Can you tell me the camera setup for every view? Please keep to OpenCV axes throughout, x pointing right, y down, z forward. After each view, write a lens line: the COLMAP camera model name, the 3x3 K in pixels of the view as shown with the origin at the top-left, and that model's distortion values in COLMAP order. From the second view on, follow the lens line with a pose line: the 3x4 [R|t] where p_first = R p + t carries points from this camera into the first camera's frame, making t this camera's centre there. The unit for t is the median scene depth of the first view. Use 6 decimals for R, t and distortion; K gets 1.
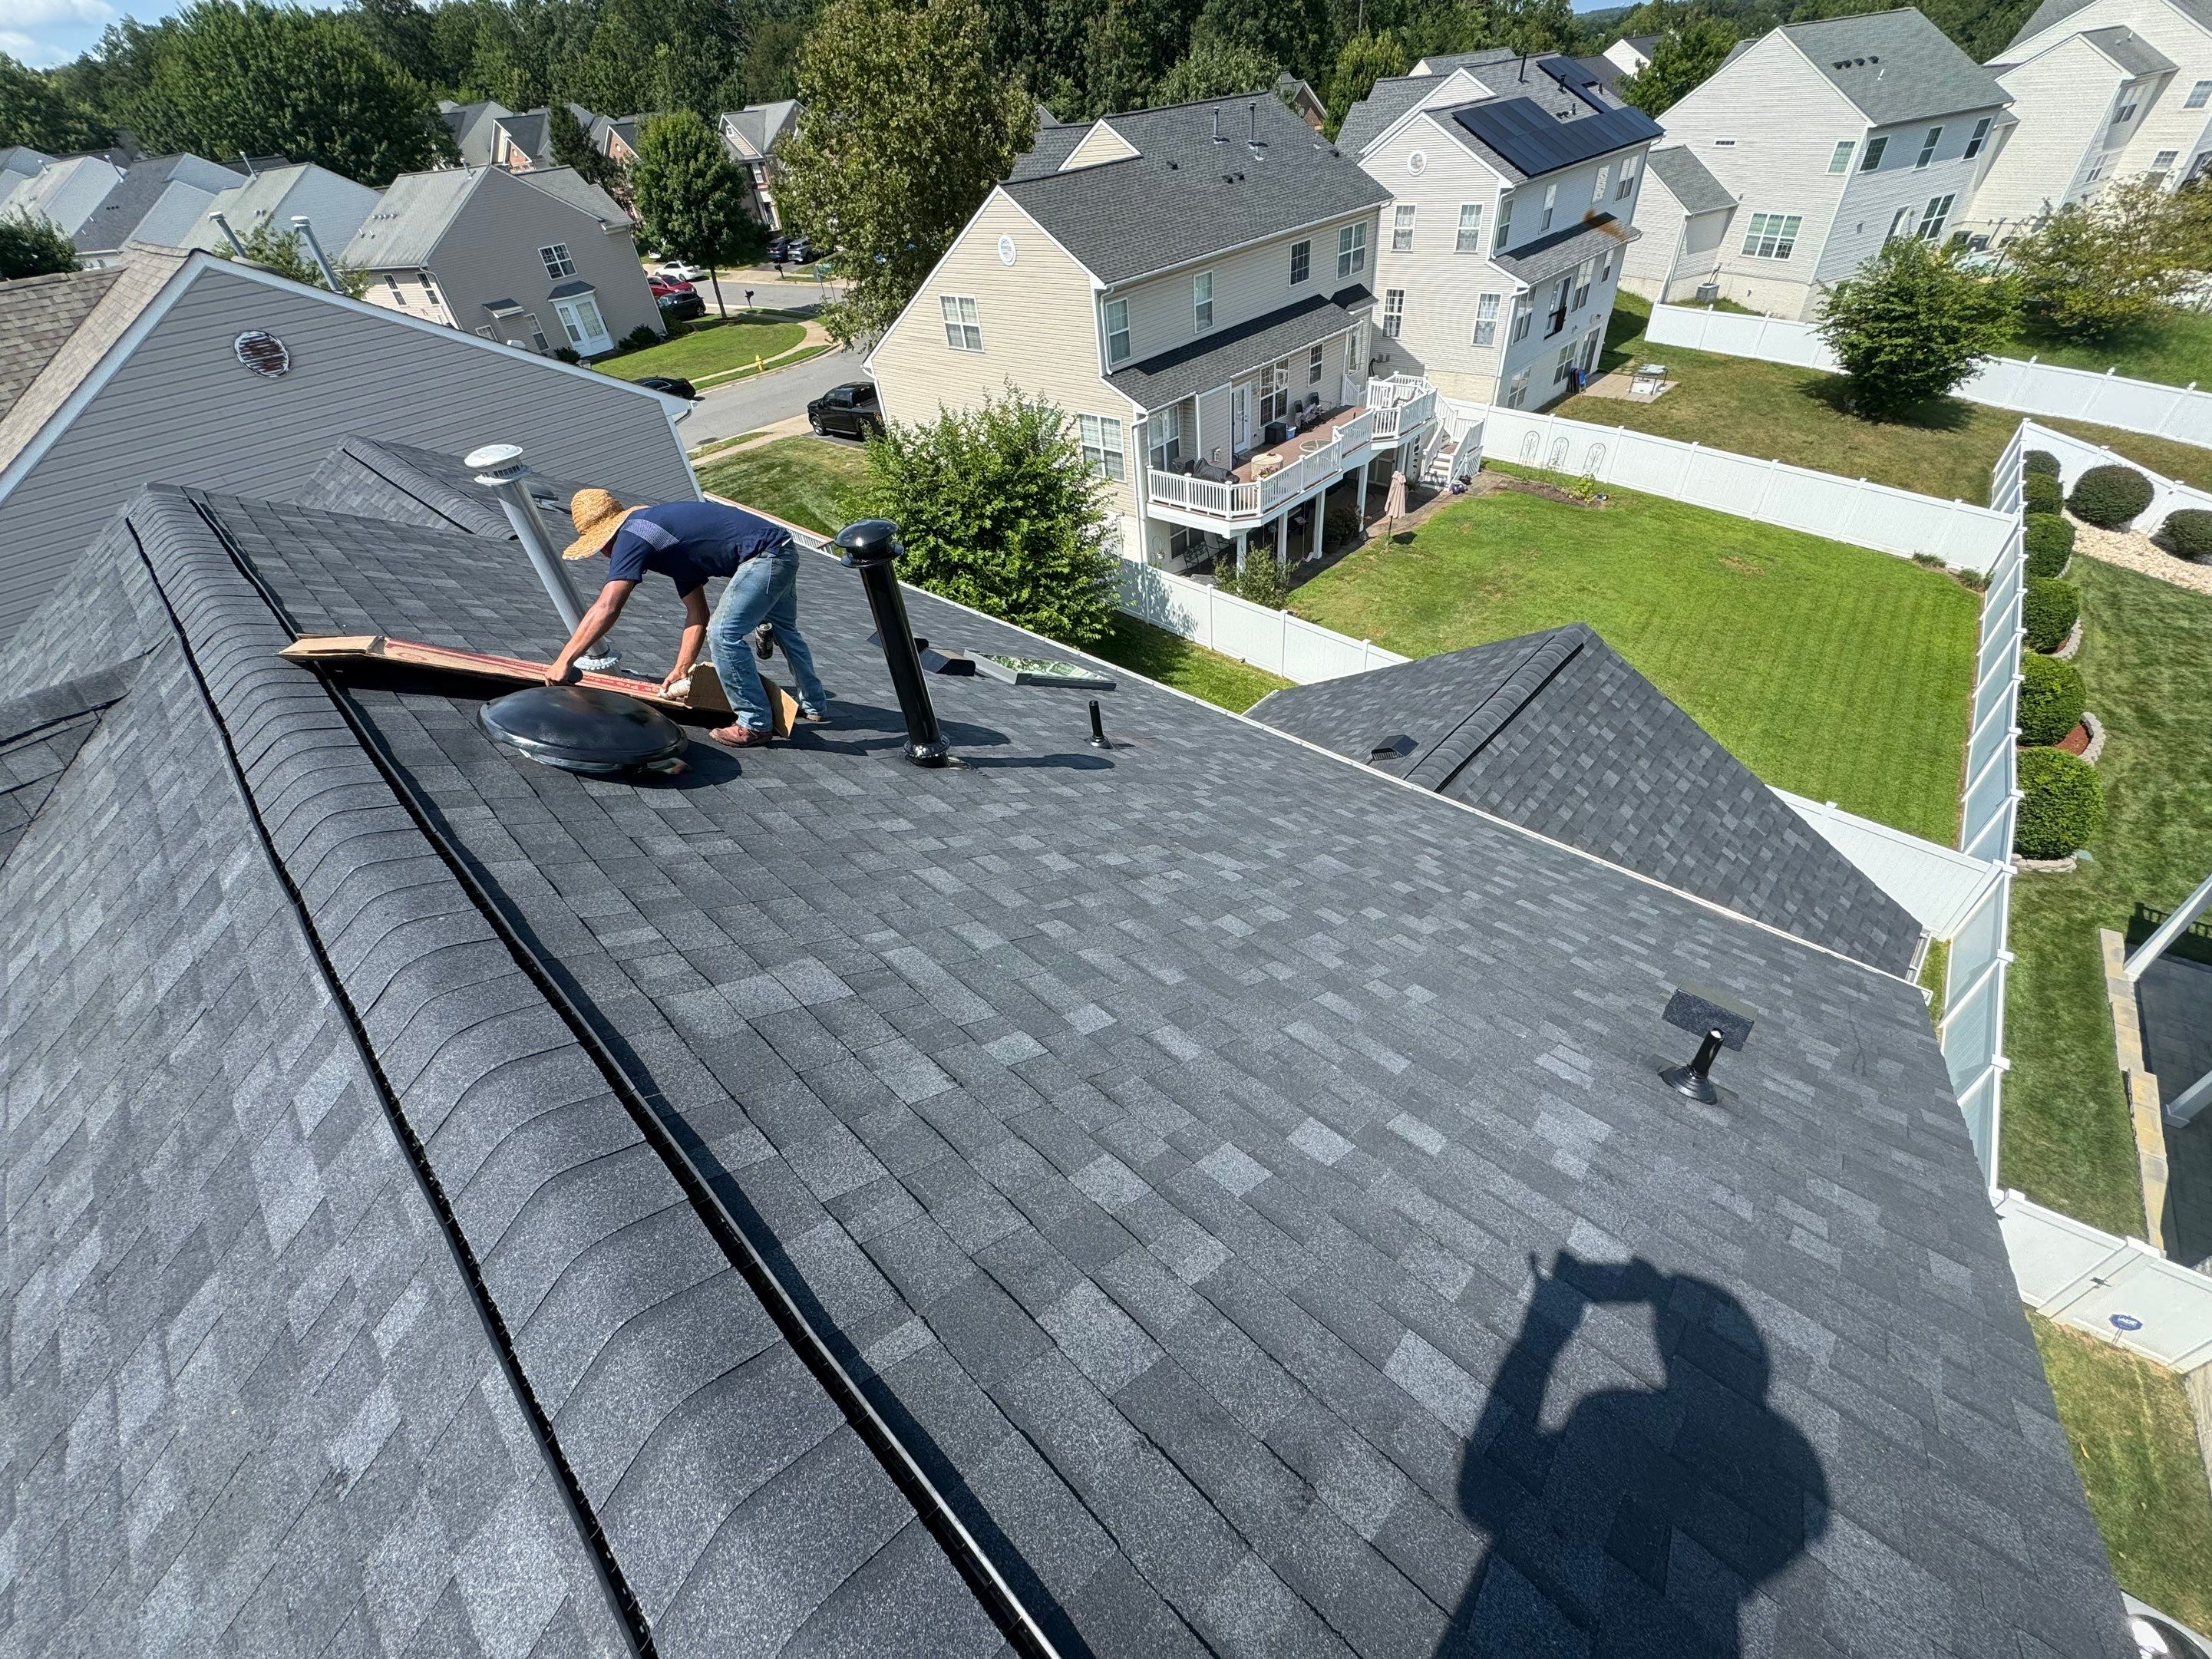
lens RADIAL K [[880.1, 0, 1100.5], [0, 880.1, 828.9], [0, 0, 1]] dist [-0.000439, 0.000155]
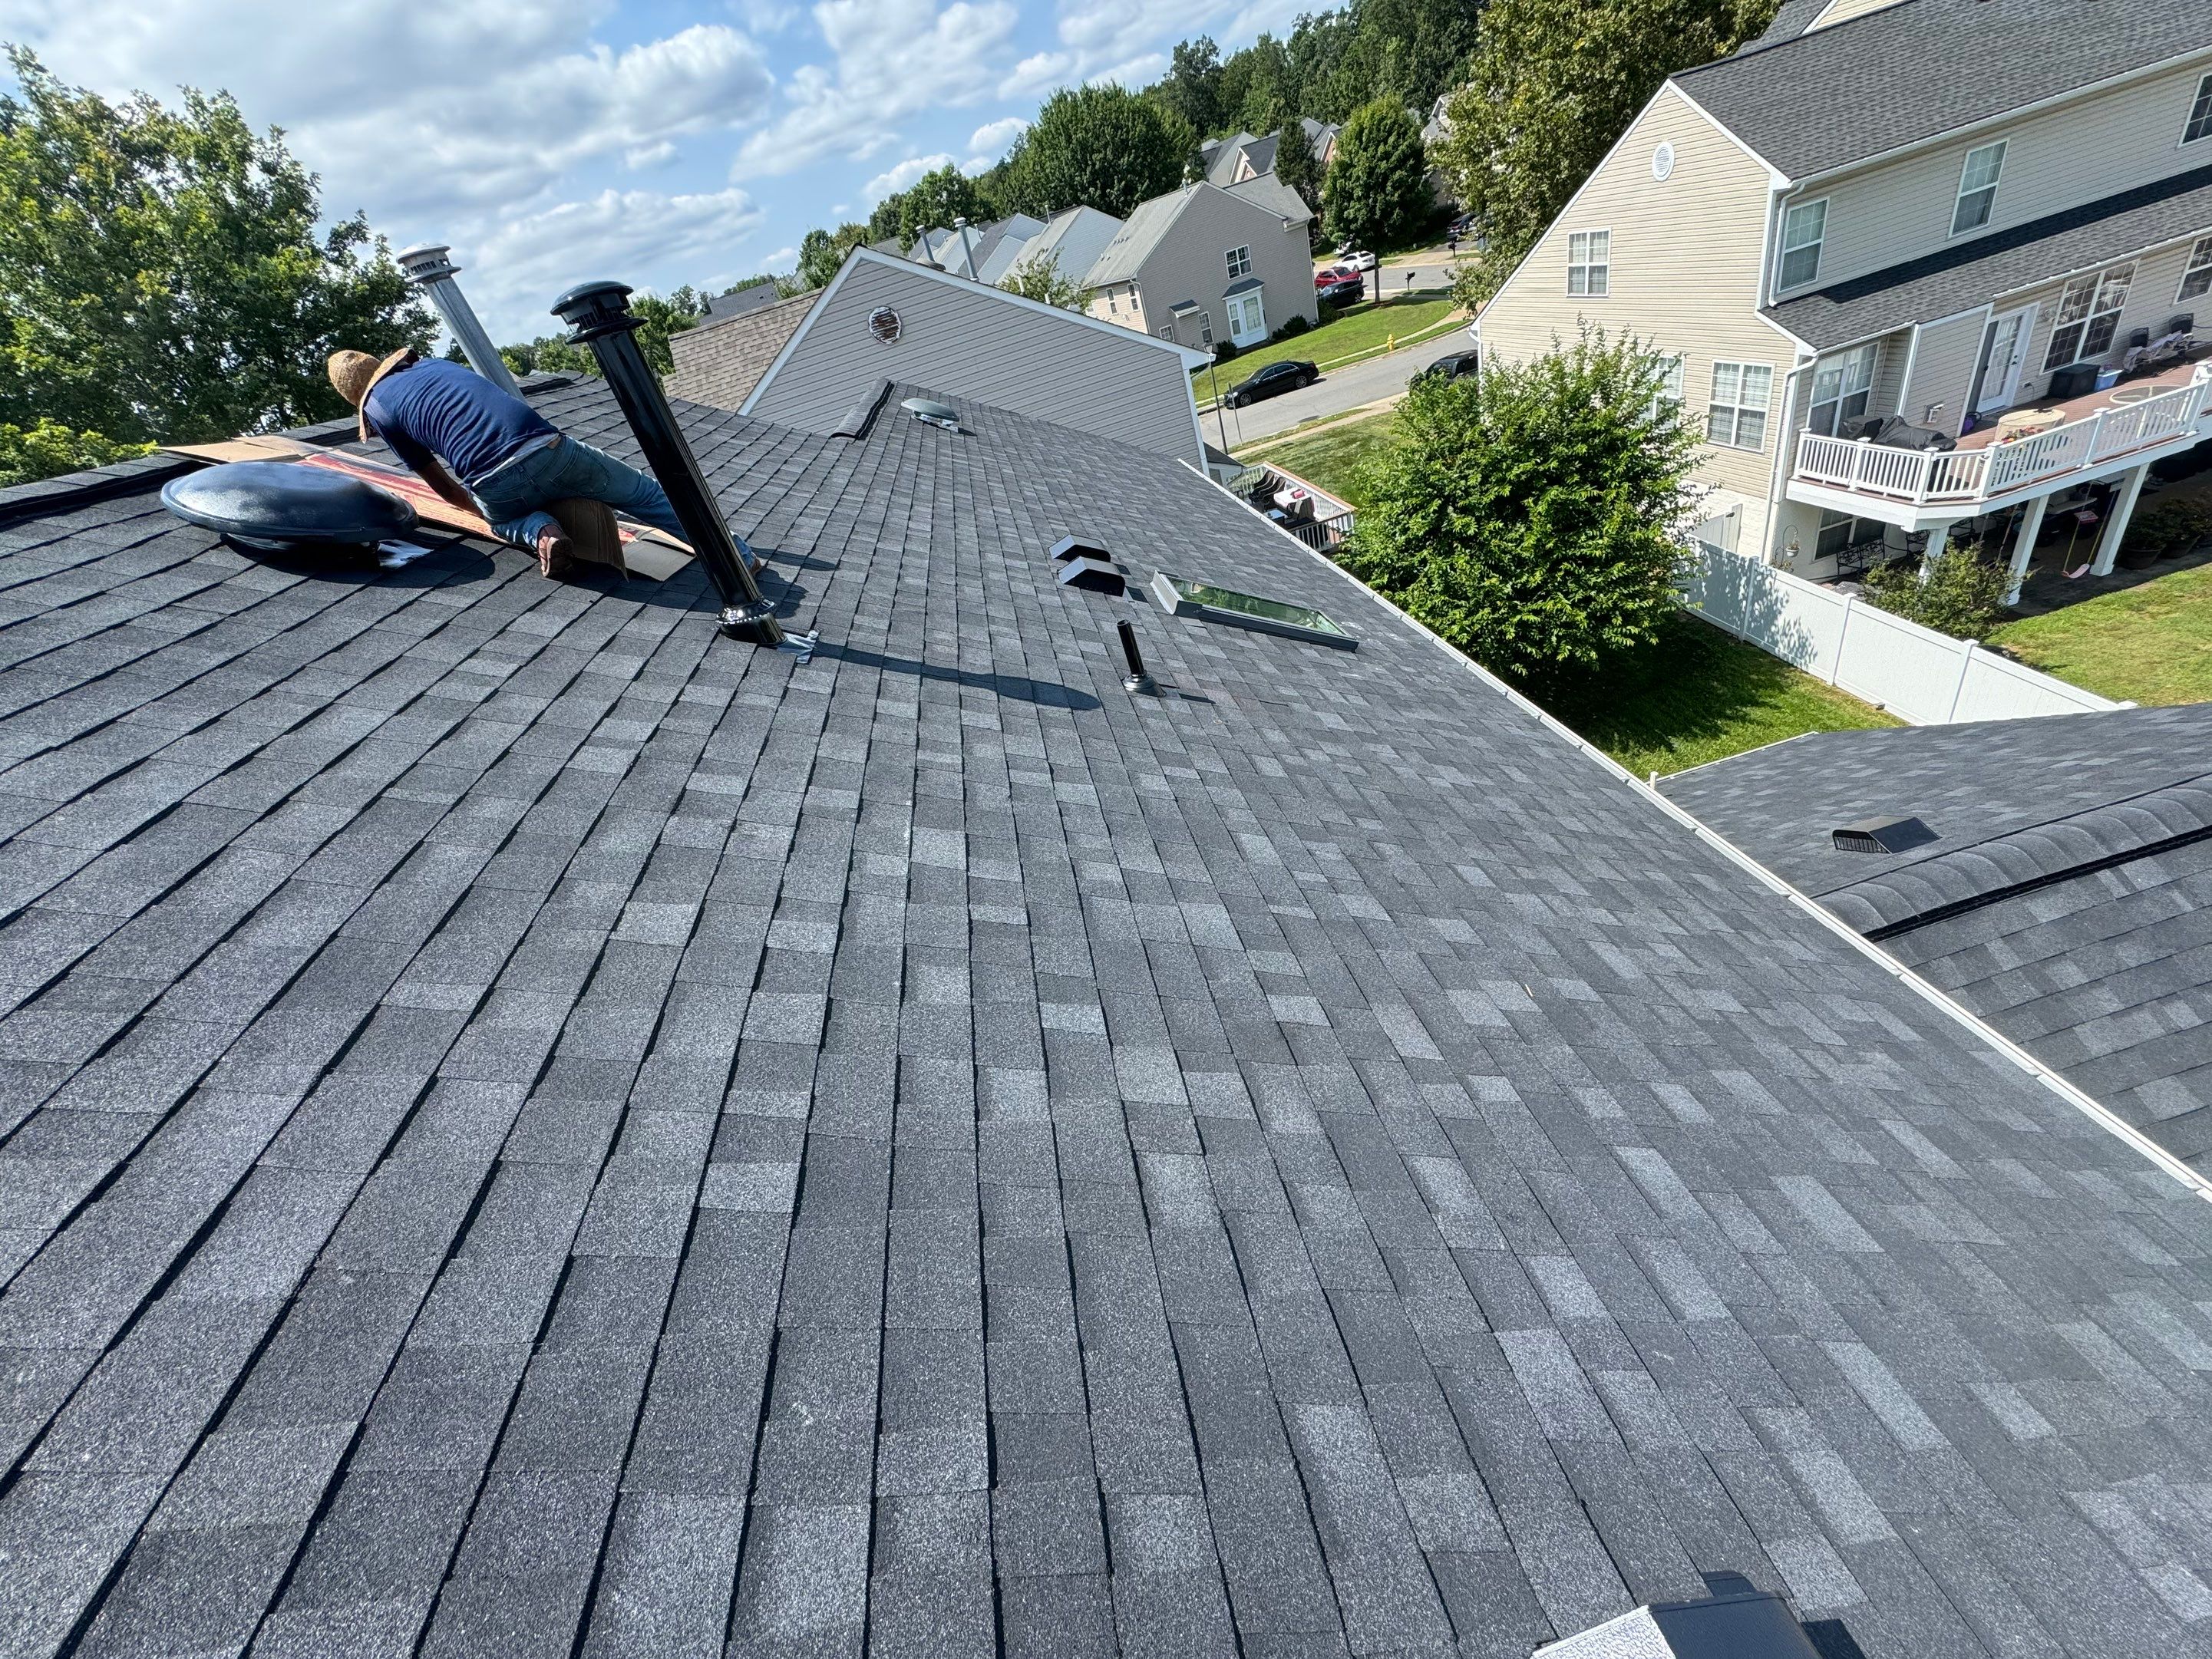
lens RADIAL K [[880.1, 0, 1102.7], [0, 880.1, 827.0], [0, 0, 1]] dist [-0.000753, -0.000154]
pose [[0.787810, 0.243380, -0.565793, 0.089339], [-0.241842, 0.967074, 0.079253, -0.007410], [0.566452, 0.074396, 0.820730, 0.089524]]
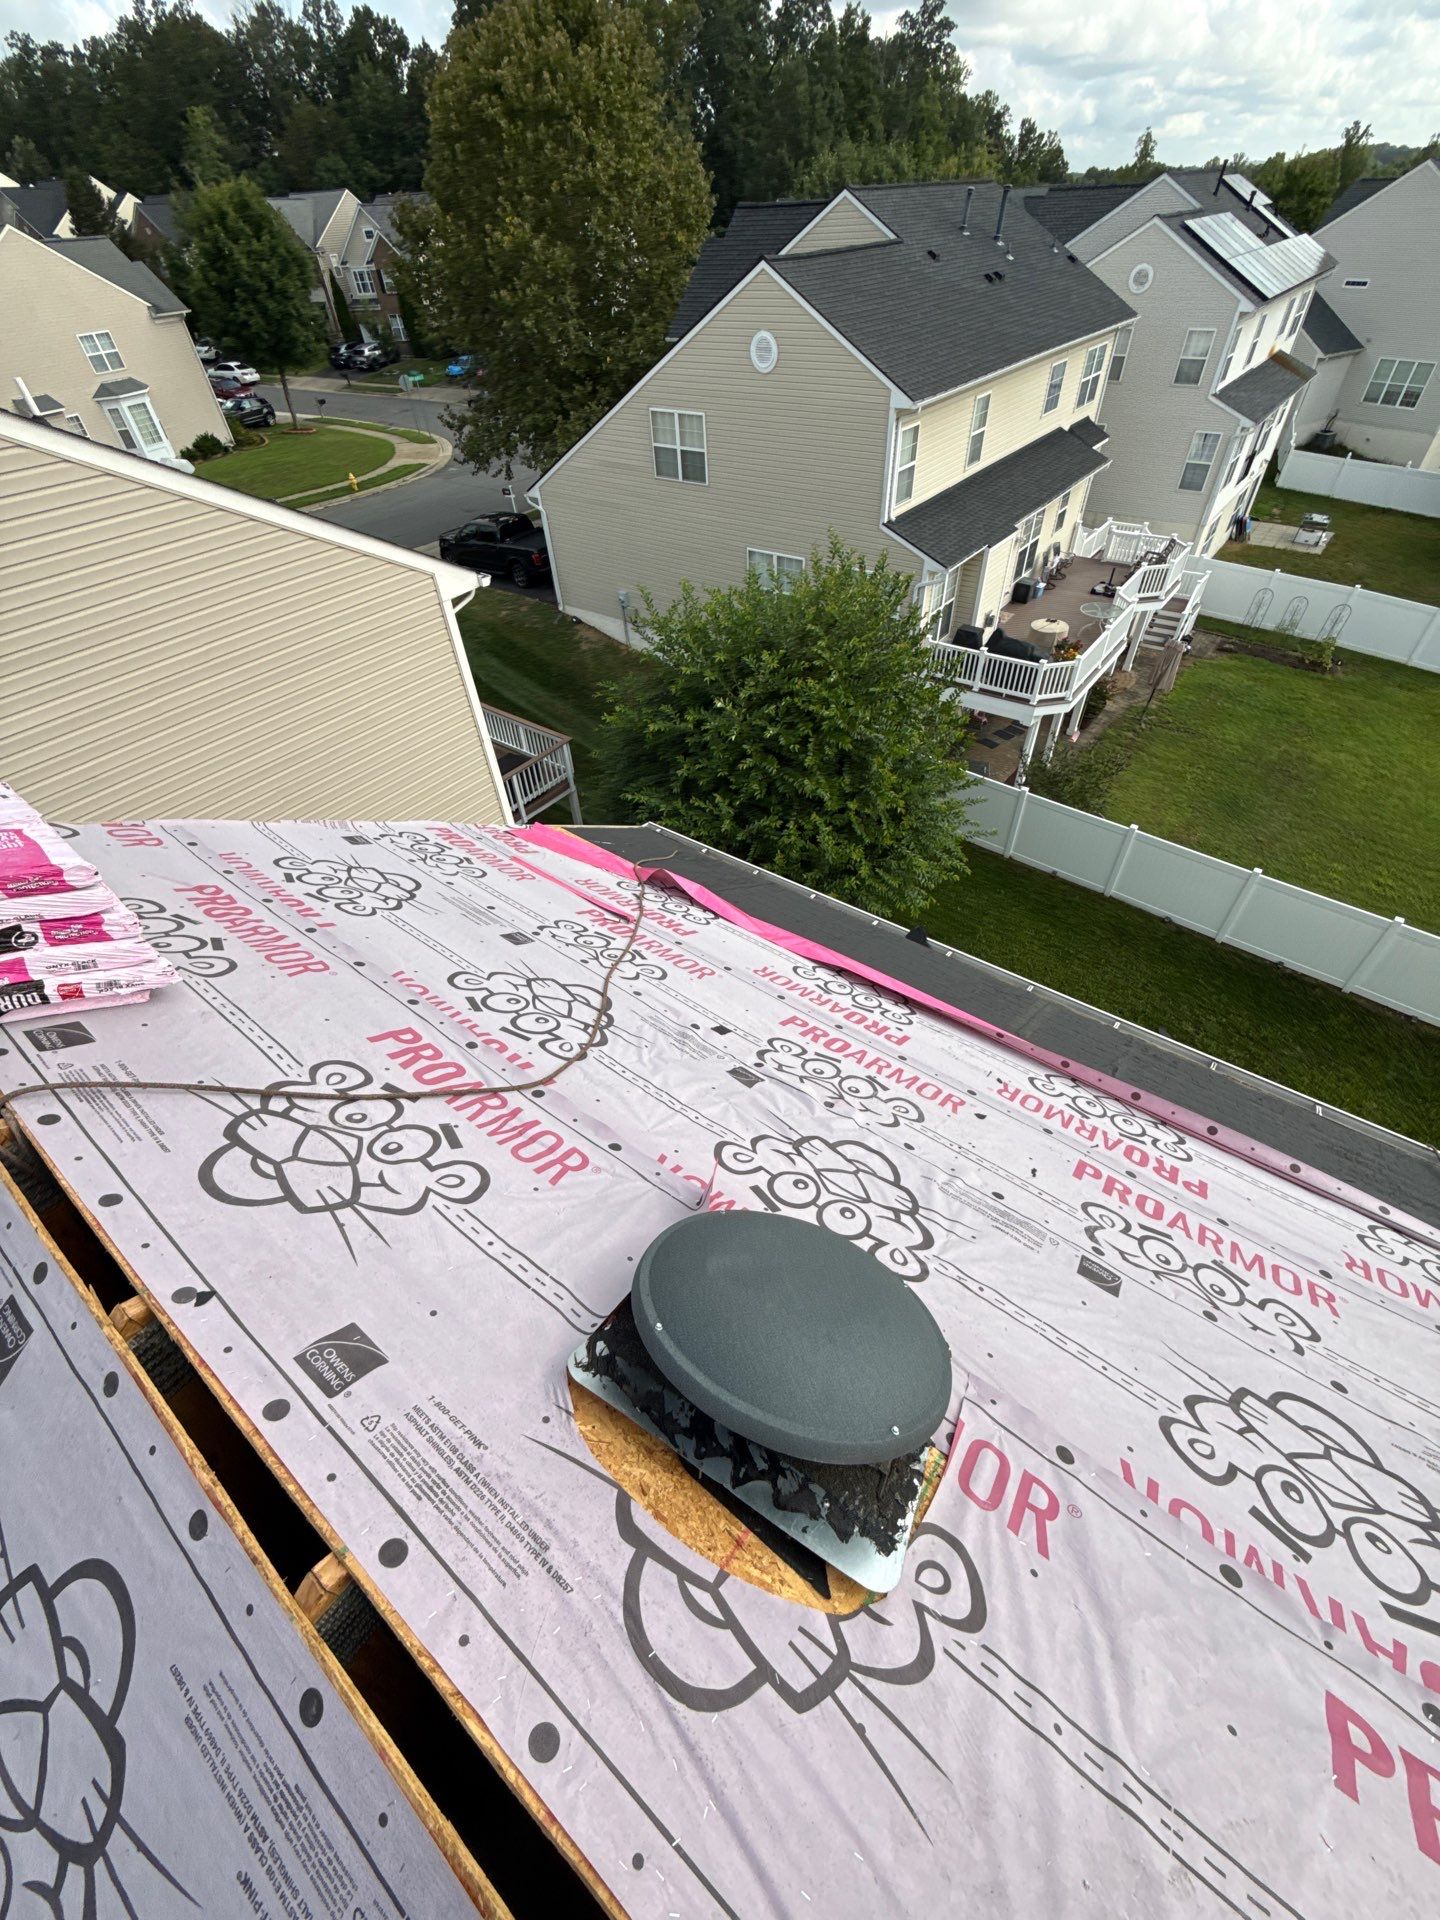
lens RADIAL K [[775.6, 0, 720.0], [0, 775.6, 960.0], [0, 0, 1]] dist [0.000152, 0.000014]
pose [[0.993617, -0.034608, 0.107363, -0.224835], [0.027895, 0.997598, 0.063411, -0.157787], [-0.109300, -0.060011, 0.992196, 0.276952]]
